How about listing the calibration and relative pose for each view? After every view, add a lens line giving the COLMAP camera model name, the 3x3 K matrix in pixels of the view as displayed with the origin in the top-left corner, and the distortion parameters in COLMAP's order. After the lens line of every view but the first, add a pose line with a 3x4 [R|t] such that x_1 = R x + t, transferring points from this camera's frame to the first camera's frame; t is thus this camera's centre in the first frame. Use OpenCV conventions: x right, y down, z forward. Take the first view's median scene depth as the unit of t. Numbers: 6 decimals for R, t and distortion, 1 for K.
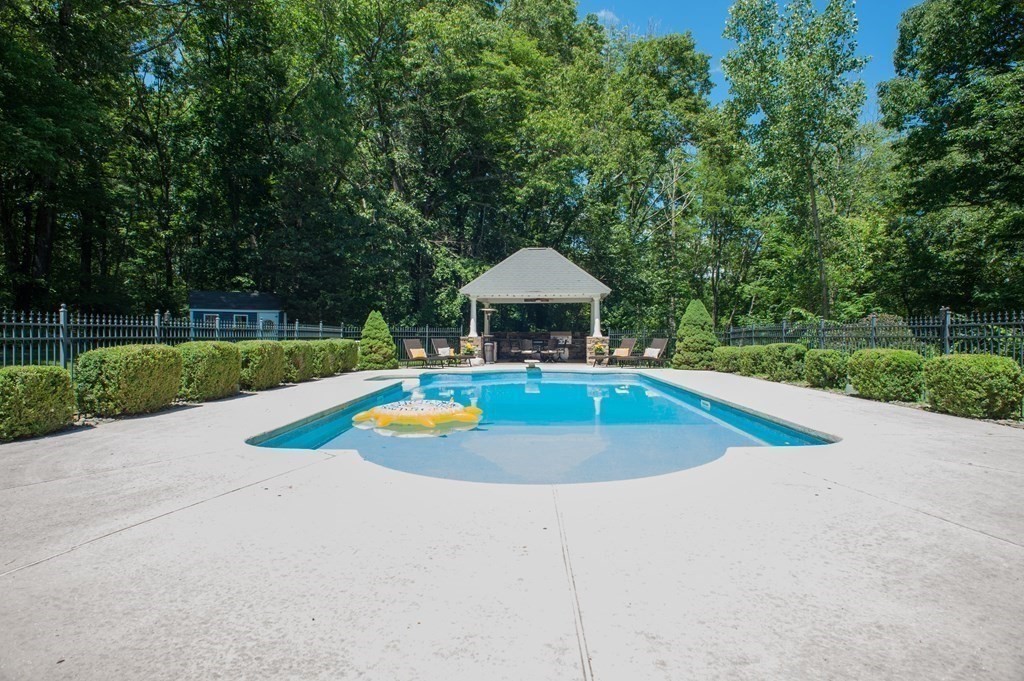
lens RADIAL K [[582.3, 0, 515.3], [0, 582.3, 346.3], [0, 0, 1]] dist [-0.089764, 0.063030]
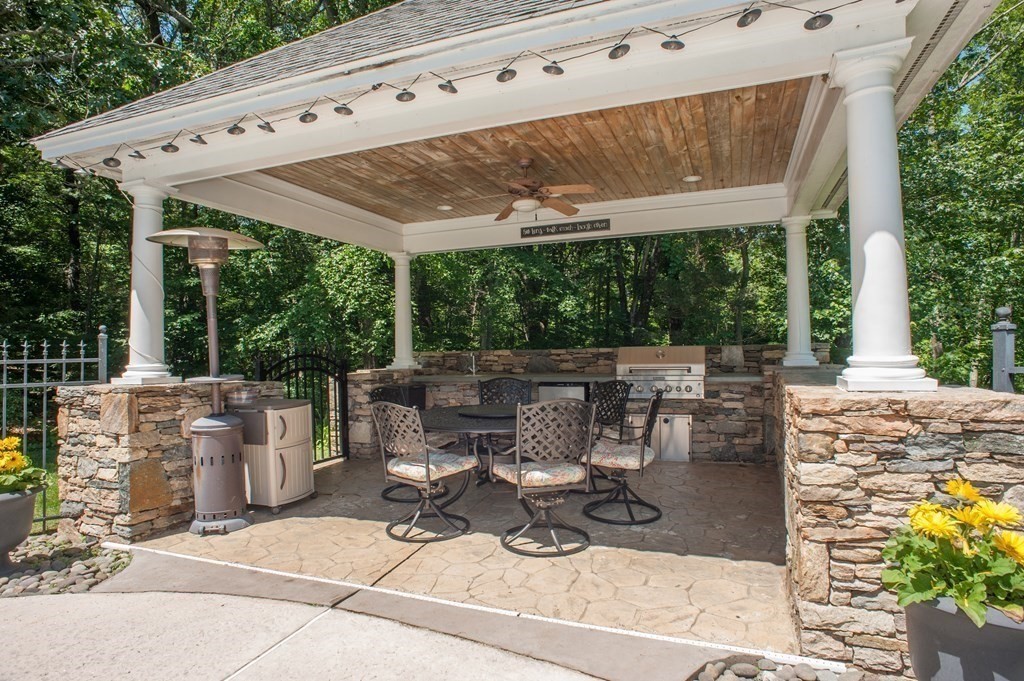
lens RADIAL K [[582.3, 0, 515.3], [0, 582.3, 346.3], [0, 0, 1]] dist [-0.089764, 0.063030]
pose [[0.958984, -0.022245, -0.282585, 0.088807], [0.014750, 0.999481, -0.028624, -0.019376], [0.283076, 0.023282, 0.958815, 0.743684]]
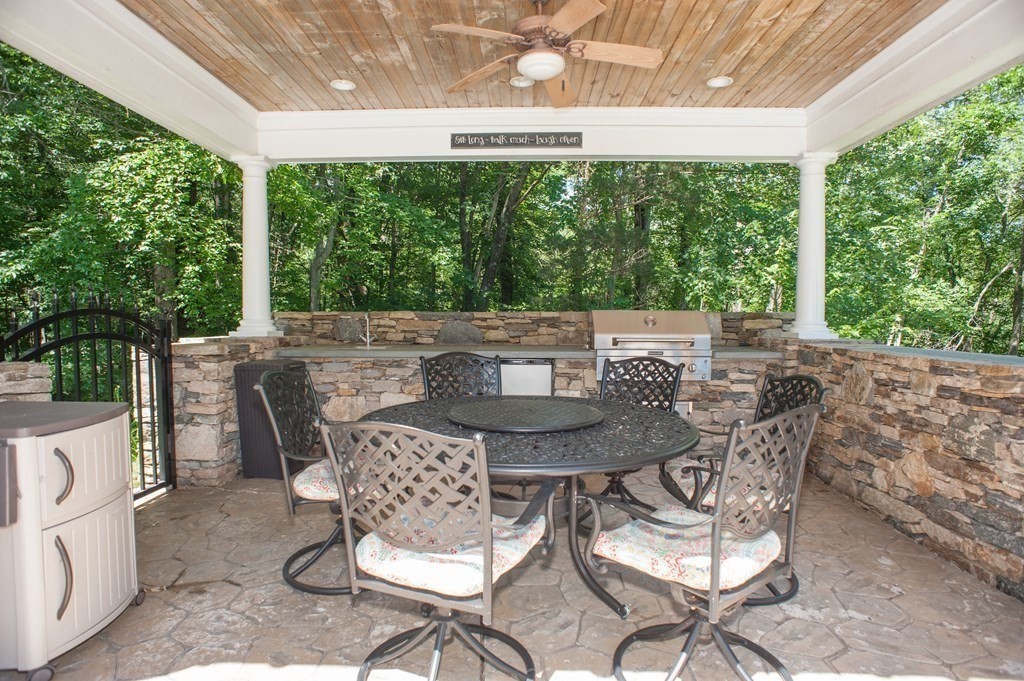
lens RADIAL K [[582.3, 0, 515.3], [0, 582.3, 346.3], [0, 0, 1]] dist [-0.089764, 0.063030]
pose [[0.998273, -0.002268, 0.058707, 0.025264], [0.000557, 0.999575, 0.029141, -0.019481], [-0.058748, -0.029058, 0.997850, 0.815712]]
